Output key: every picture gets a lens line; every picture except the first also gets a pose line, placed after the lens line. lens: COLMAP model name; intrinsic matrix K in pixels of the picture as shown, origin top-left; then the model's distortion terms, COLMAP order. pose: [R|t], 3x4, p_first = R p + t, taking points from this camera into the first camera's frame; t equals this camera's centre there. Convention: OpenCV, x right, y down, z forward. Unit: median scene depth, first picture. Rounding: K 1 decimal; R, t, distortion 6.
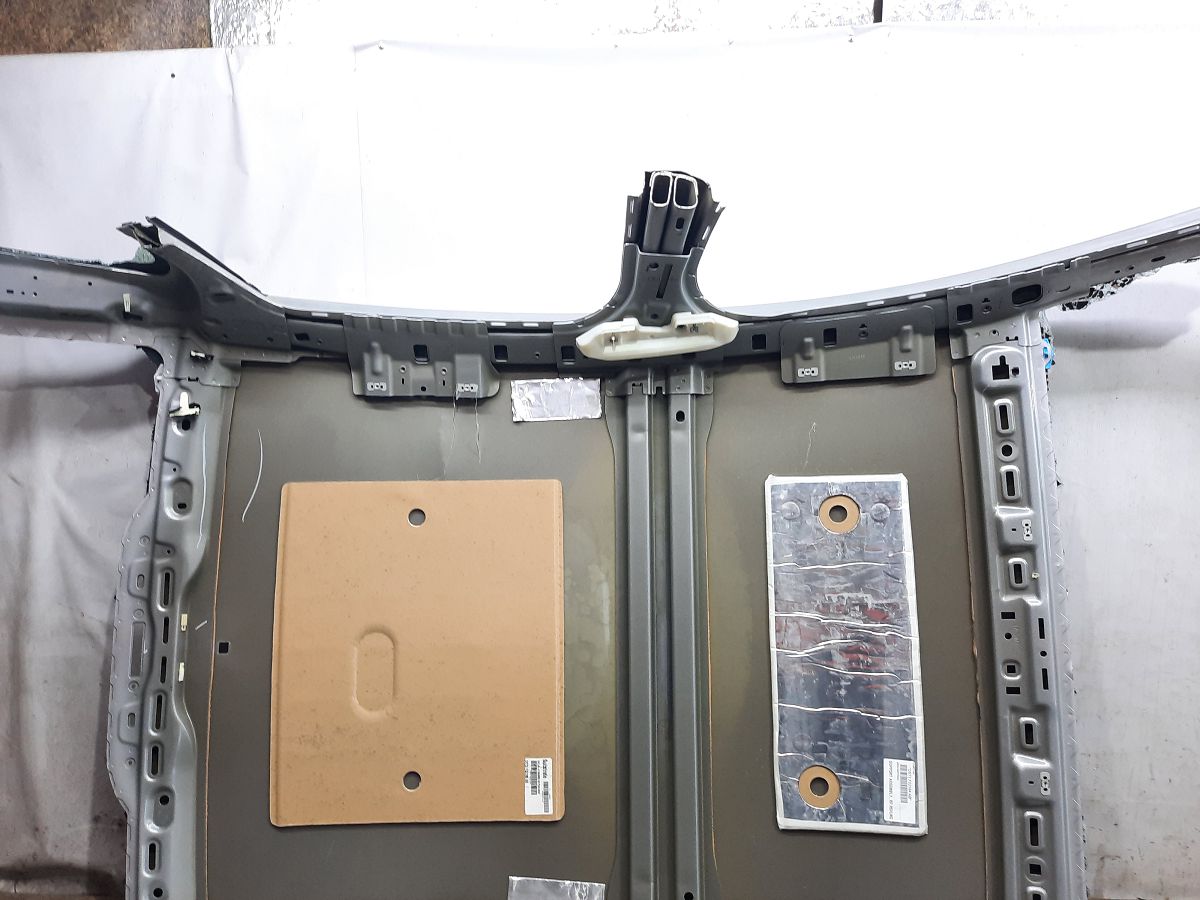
lens RADIAL K [[871.2, 0, 600.0], [0, 871.2, 450.0], [0, 0, 1]] dist [0.052749, -0.043915]
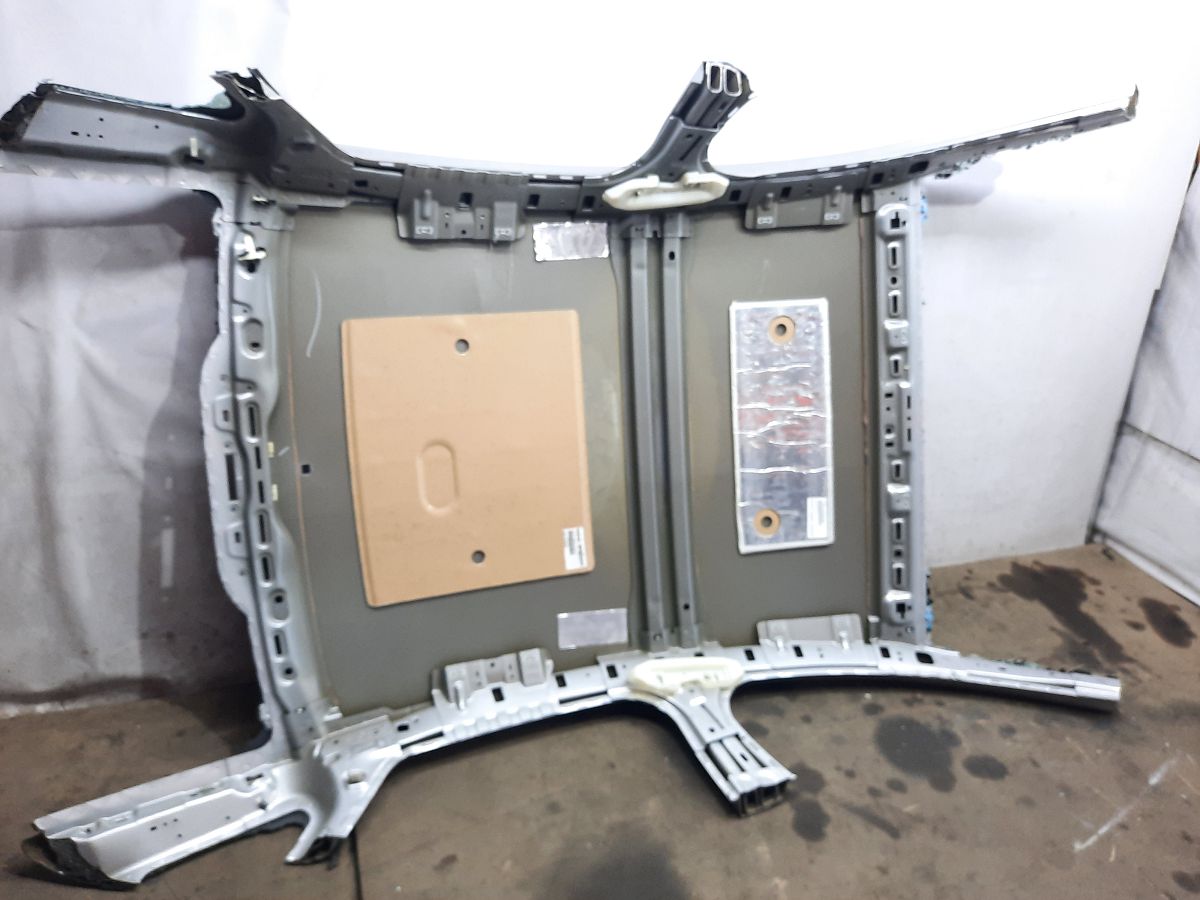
lens RADIAL K [[887.1, 0, 600.0], [0, 887.1, 450.0], [0, 0, 1]] dist [0.054792, -0.091343]
pose [[0.927080, -0.088549, 0.364256, -0.502812], [0.001248, 0.972425, 0.233214, -0.066945], [-0.374862, -0.215753, 0.901626, -0.171730]]
